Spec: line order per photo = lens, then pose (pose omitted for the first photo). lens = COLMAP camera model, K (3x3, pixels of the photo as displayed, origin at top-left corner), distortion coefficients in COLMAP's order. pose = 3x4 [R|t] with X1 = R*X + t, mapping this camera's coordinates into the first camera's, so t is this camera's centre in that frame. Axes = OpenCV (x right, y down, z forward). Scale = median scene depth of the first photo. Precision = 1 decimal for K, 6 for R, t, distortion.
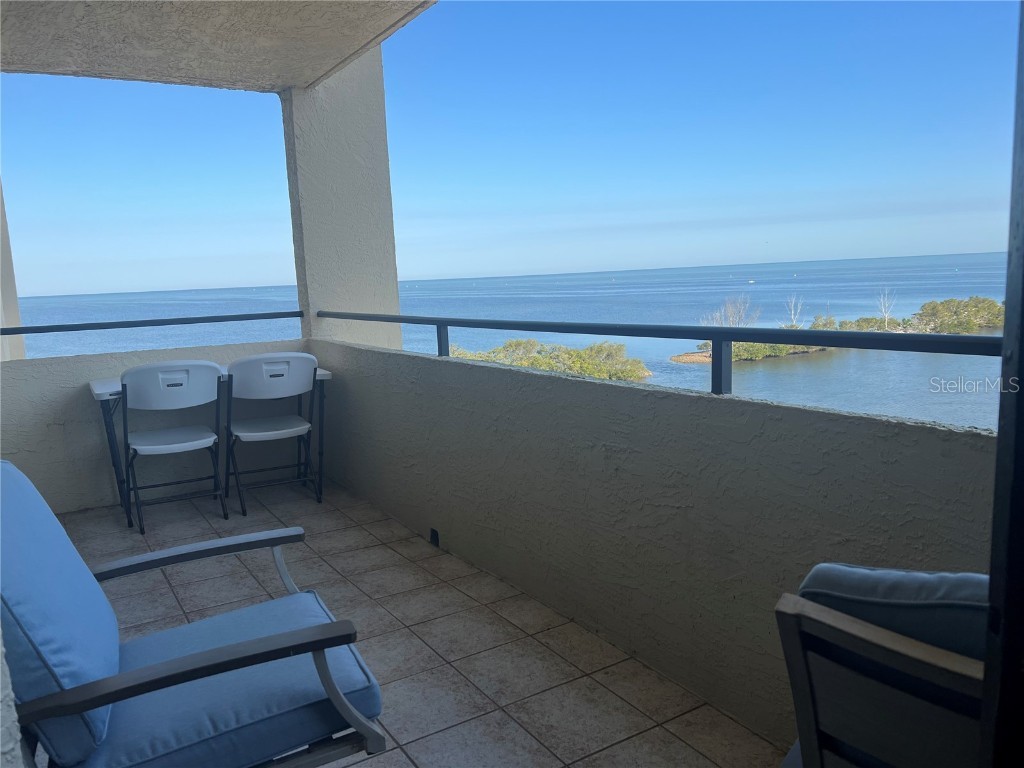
lens RADIAL K [[767.2, 0, 506.2], [0, 767.2, 387.2], [0, 0, 1]] dist [0.051234, -0.050747]
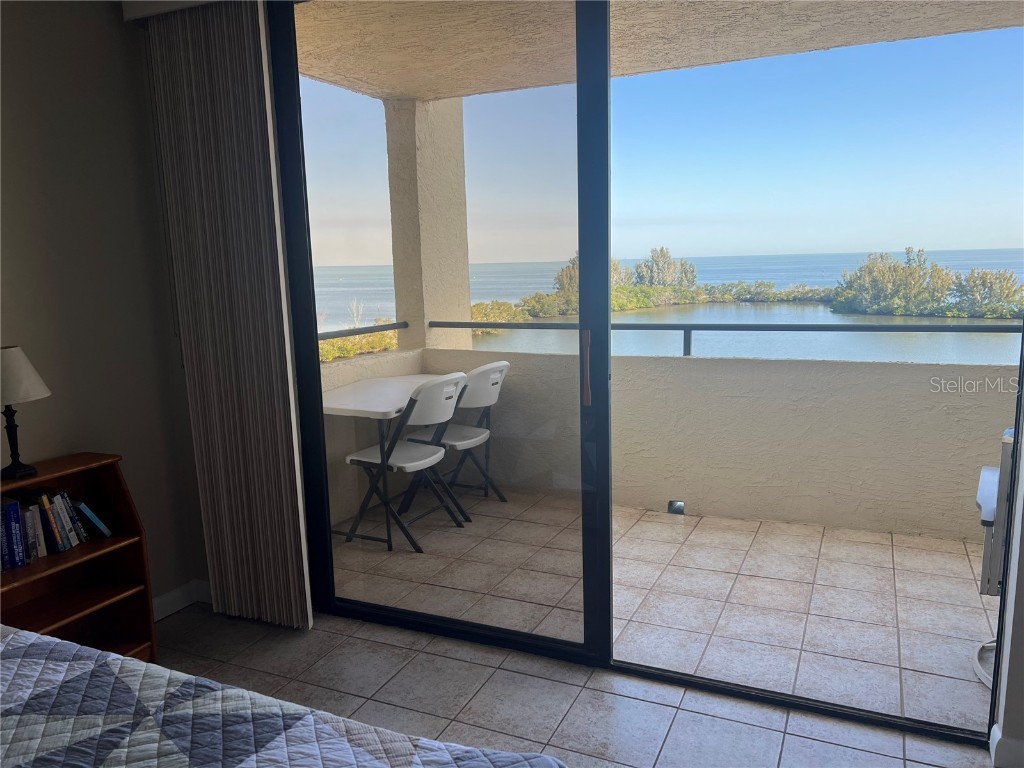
lens RADIAL K [[767.2, 0, 509.8], [0, 767.2, 392.8], [0, 0, 1]] dist [0.051234, -0.050747]
pose [[0.841210, -0.069715, 0.536195, -0.945350], [0.068179, 0.997414, 0.022720, -0.028130], [-0.536393, 0.017445, 0.843788, 0.123565]]
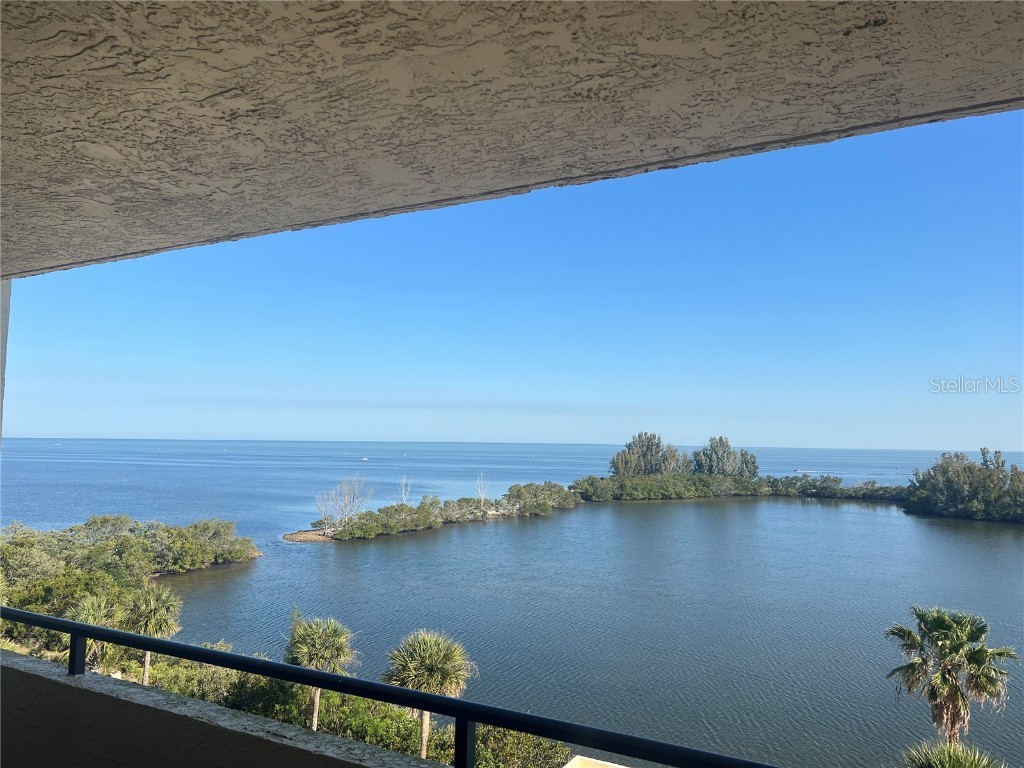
lens RADIAL K [[767.2, 0, 504.8], [0, 767.2, 374.6], [0, 0, 1]] dist [0.051234, -0.050747]
pose [[0.883928, 0.096478, 0.457562, -0.085513], [0.015576, 0.971868, -0.235012, -0.141363], [-0.467363, 0.214861, 0.857558, 0.049519]]
